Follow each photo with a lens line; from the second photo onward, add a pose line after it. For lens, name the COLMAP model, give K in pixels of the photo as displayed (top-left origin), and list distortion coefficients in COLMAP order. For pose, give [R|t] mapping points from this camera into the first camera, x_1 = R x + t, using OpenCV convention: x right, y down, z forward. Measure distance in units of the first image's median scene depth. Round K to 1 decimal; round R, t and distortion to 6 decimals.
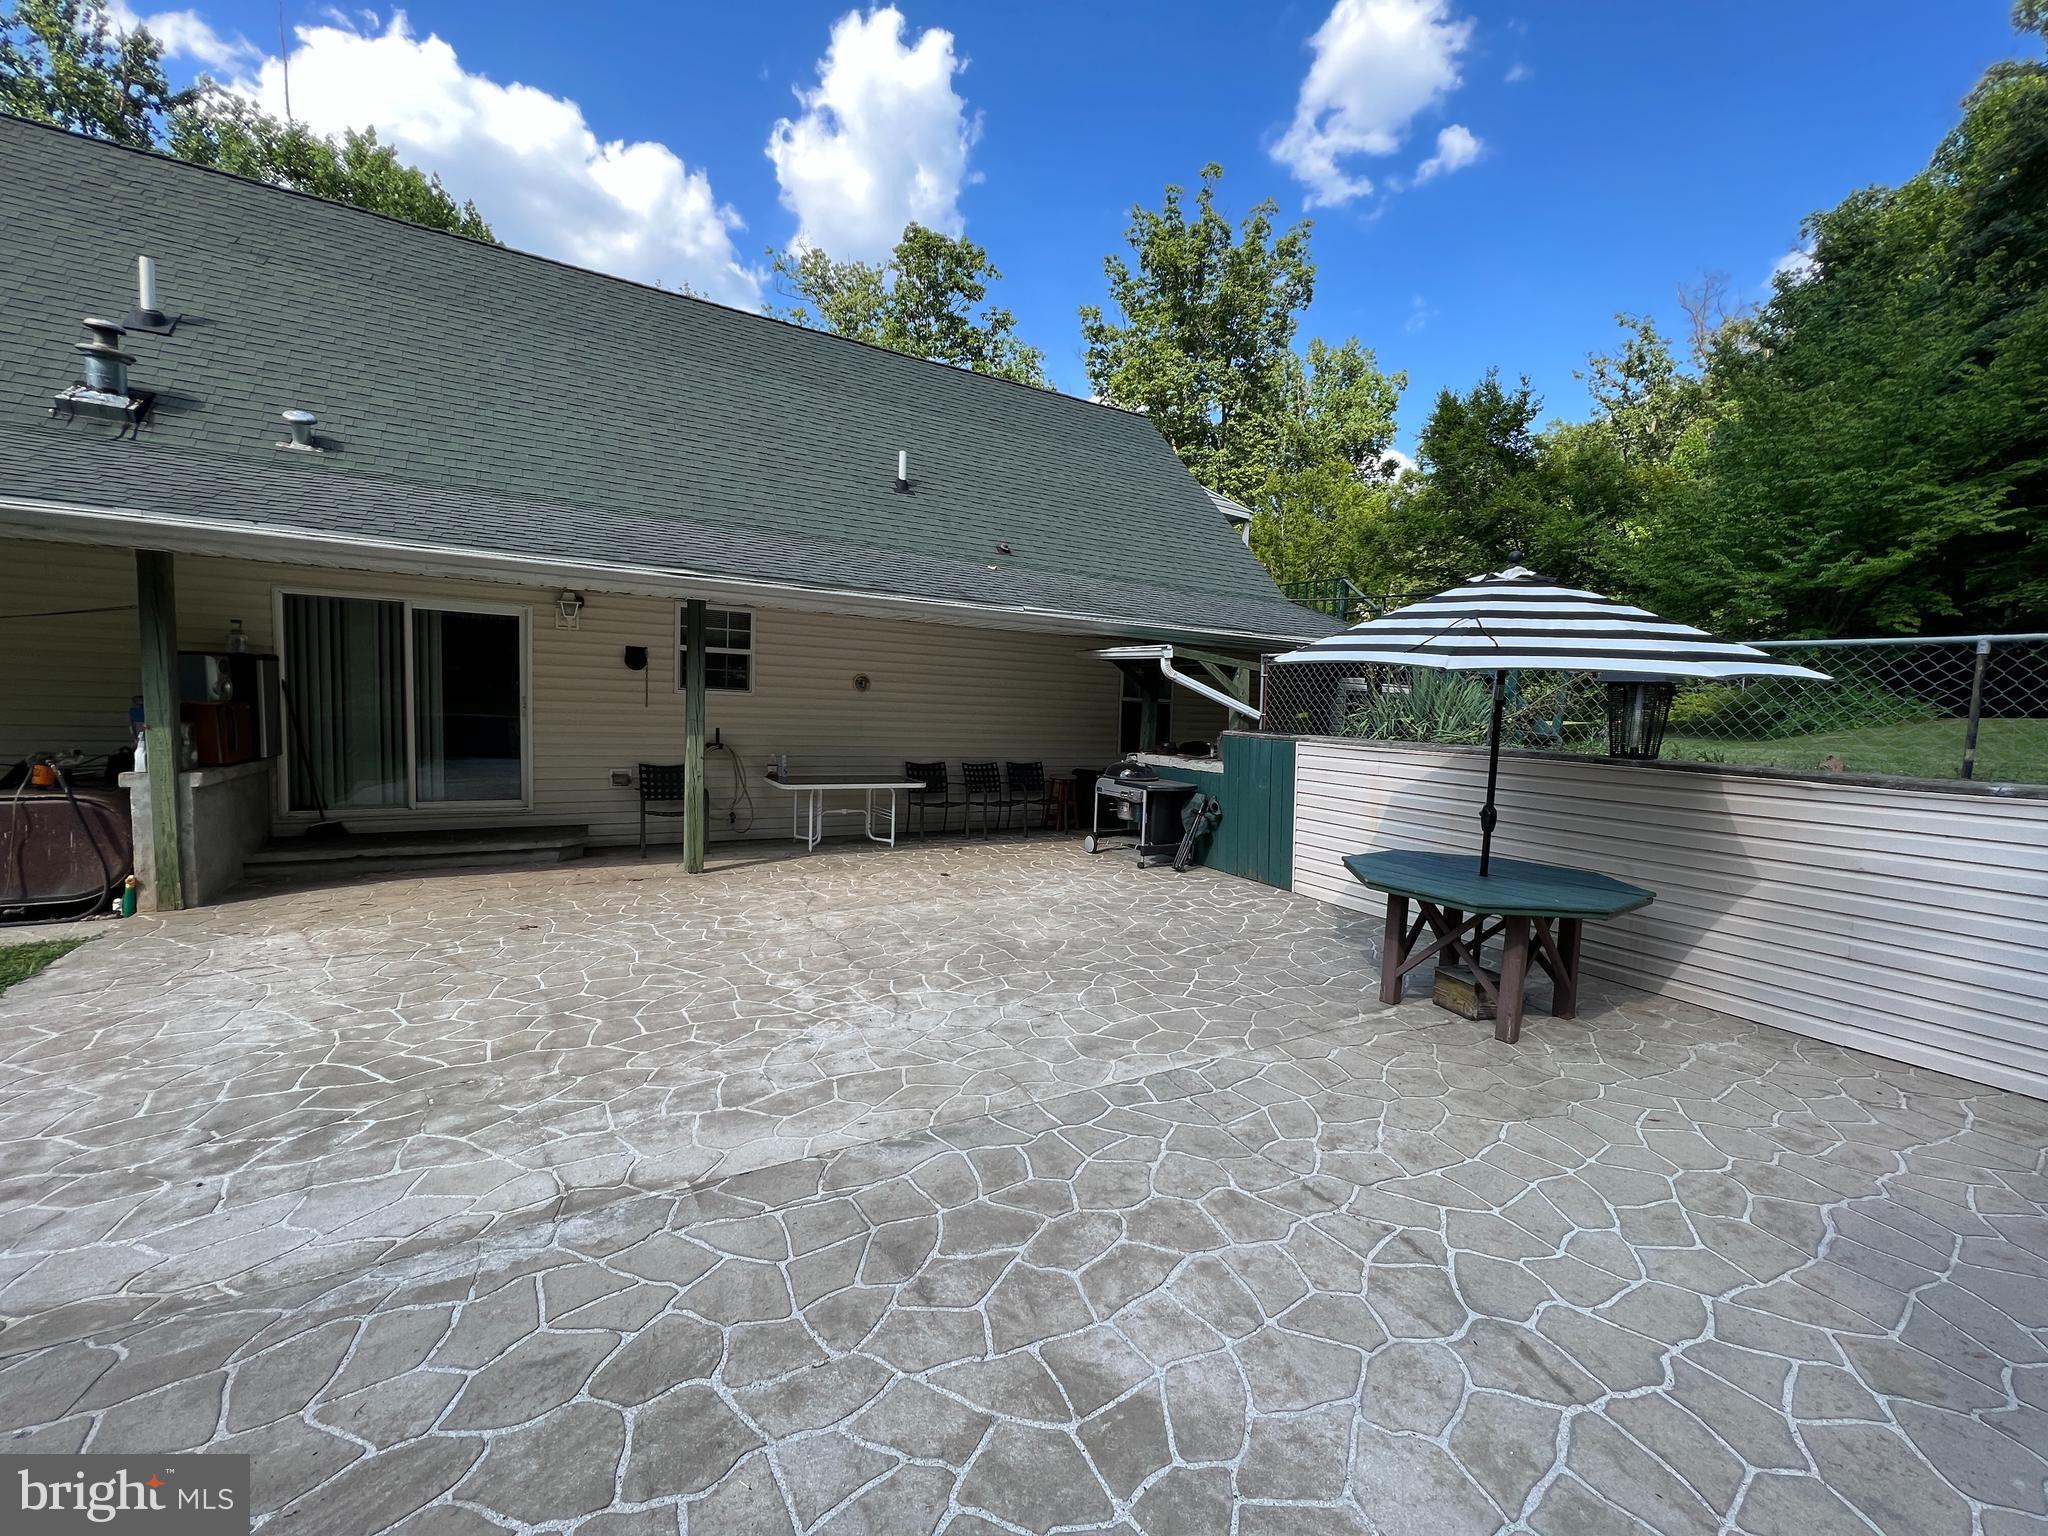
lens RADIAL K [[817.7, 0, 1024.0], [0, 817.7, 768.0], [0, 0, 1]] dist [-0.004562, 0.000095]
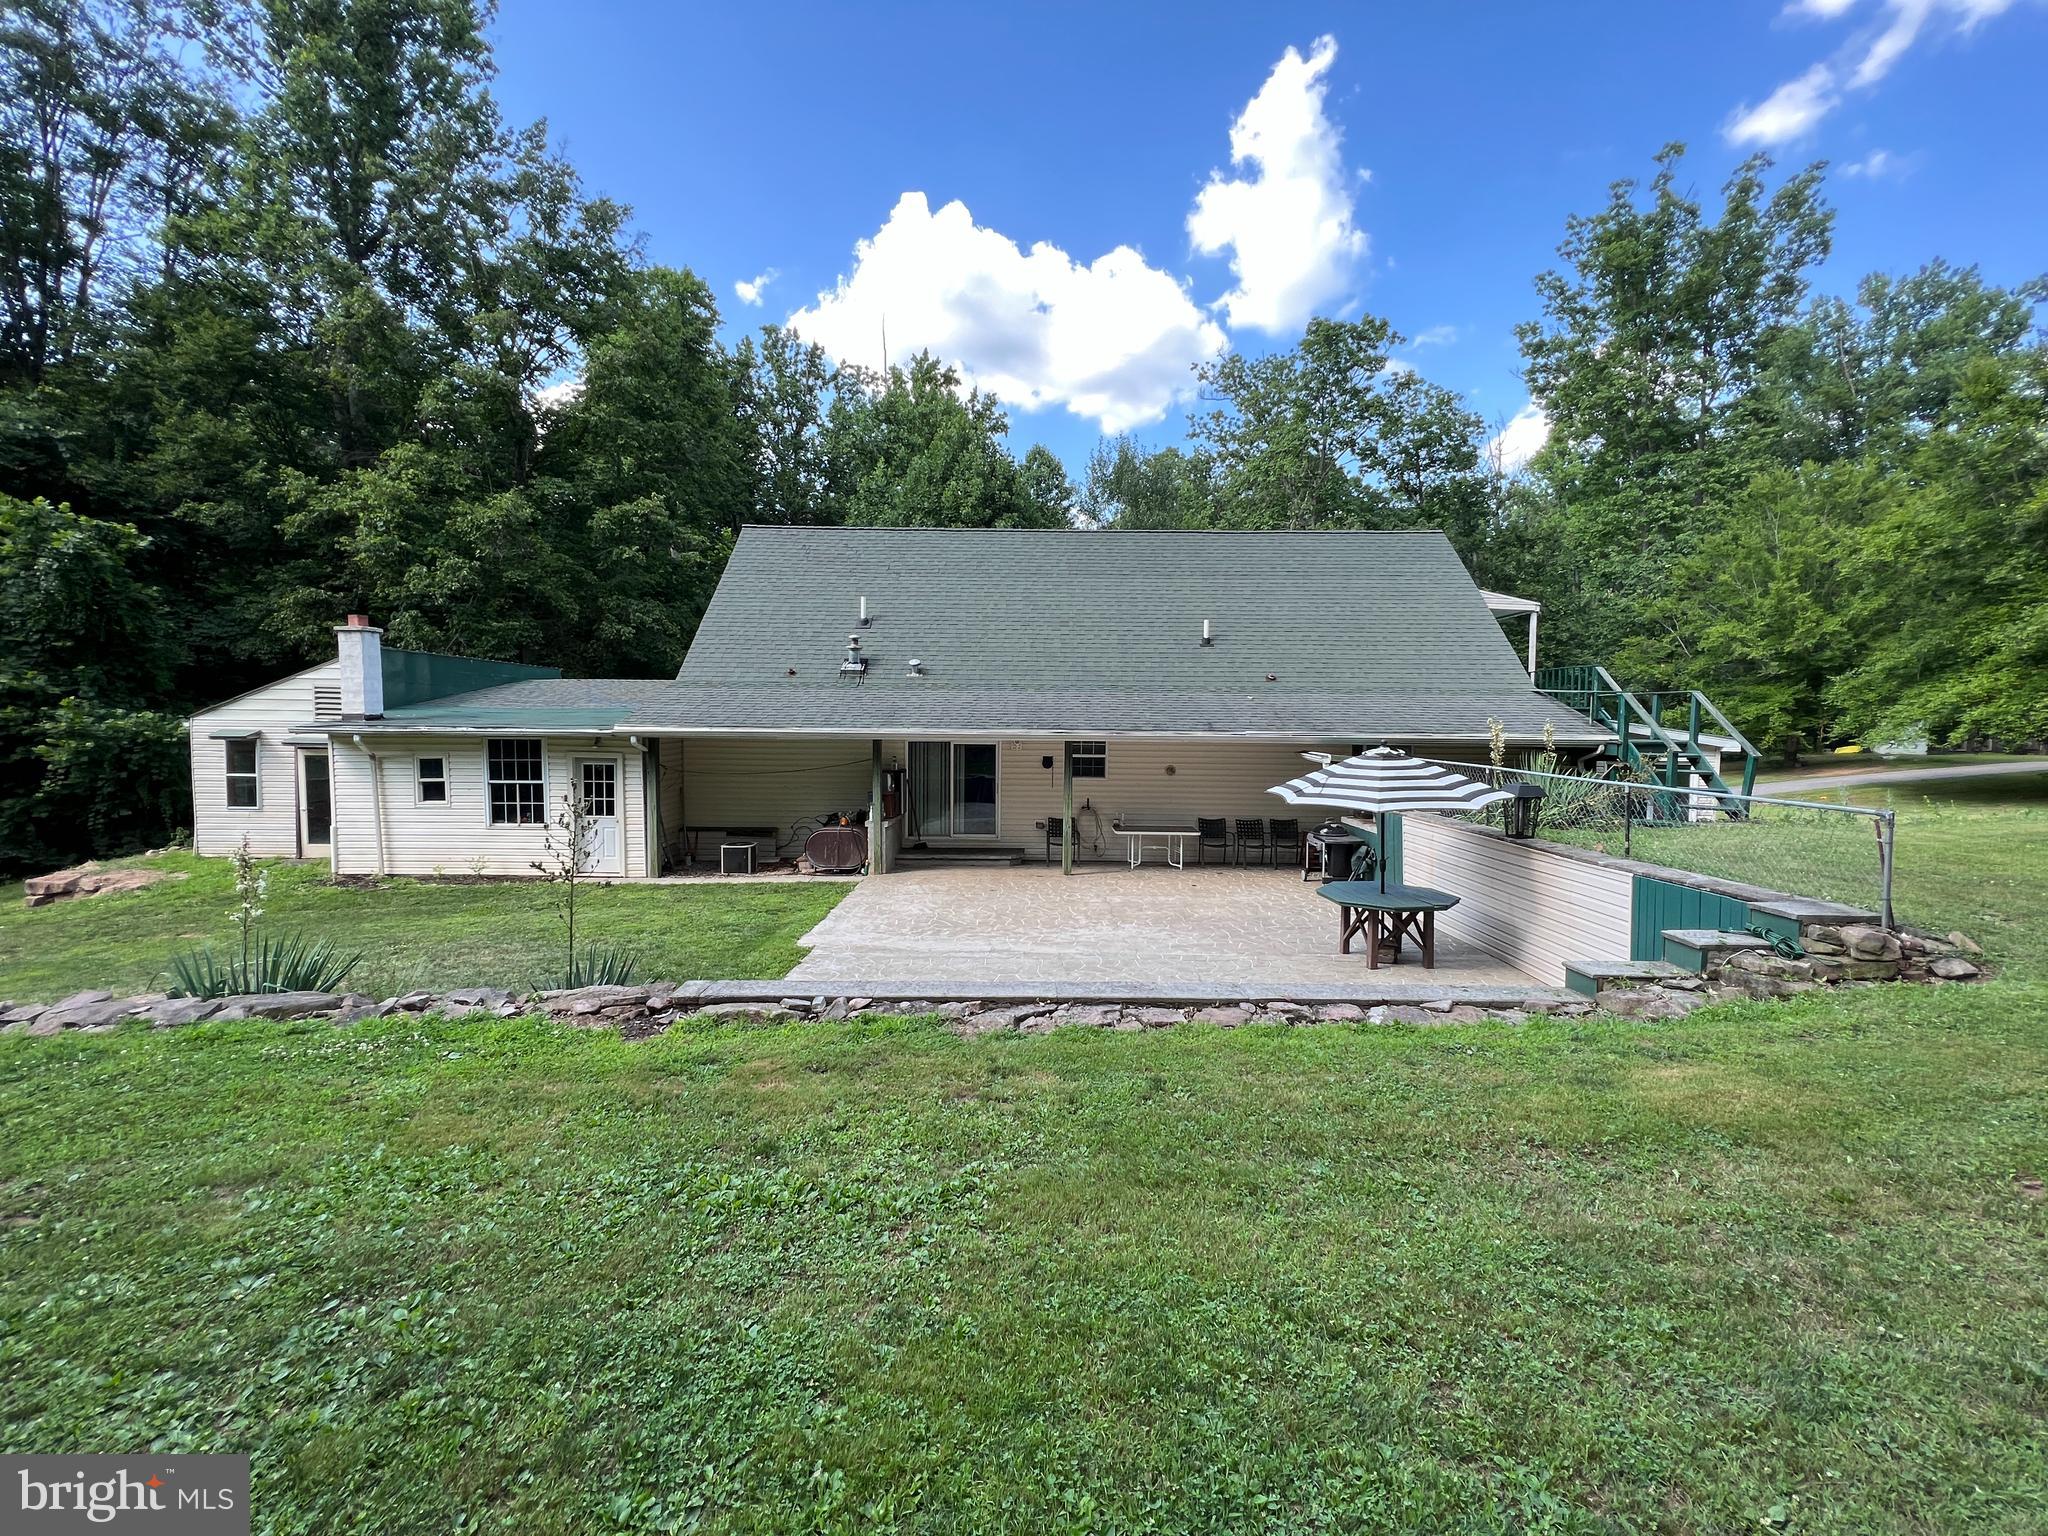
lens RADIAL K [[817.7, 0, 1024.0], [0, 817.7, 768.0], [0, 0, 1]] dist [-0.004562, 0.000095]
pose [[0.858060, -0.004707, -0.513527, 0.379988], [-0.015463, 0.999268, -0.034997, -0.043826], [0.513316, 0.037970, 0.857359, -0.553537]]
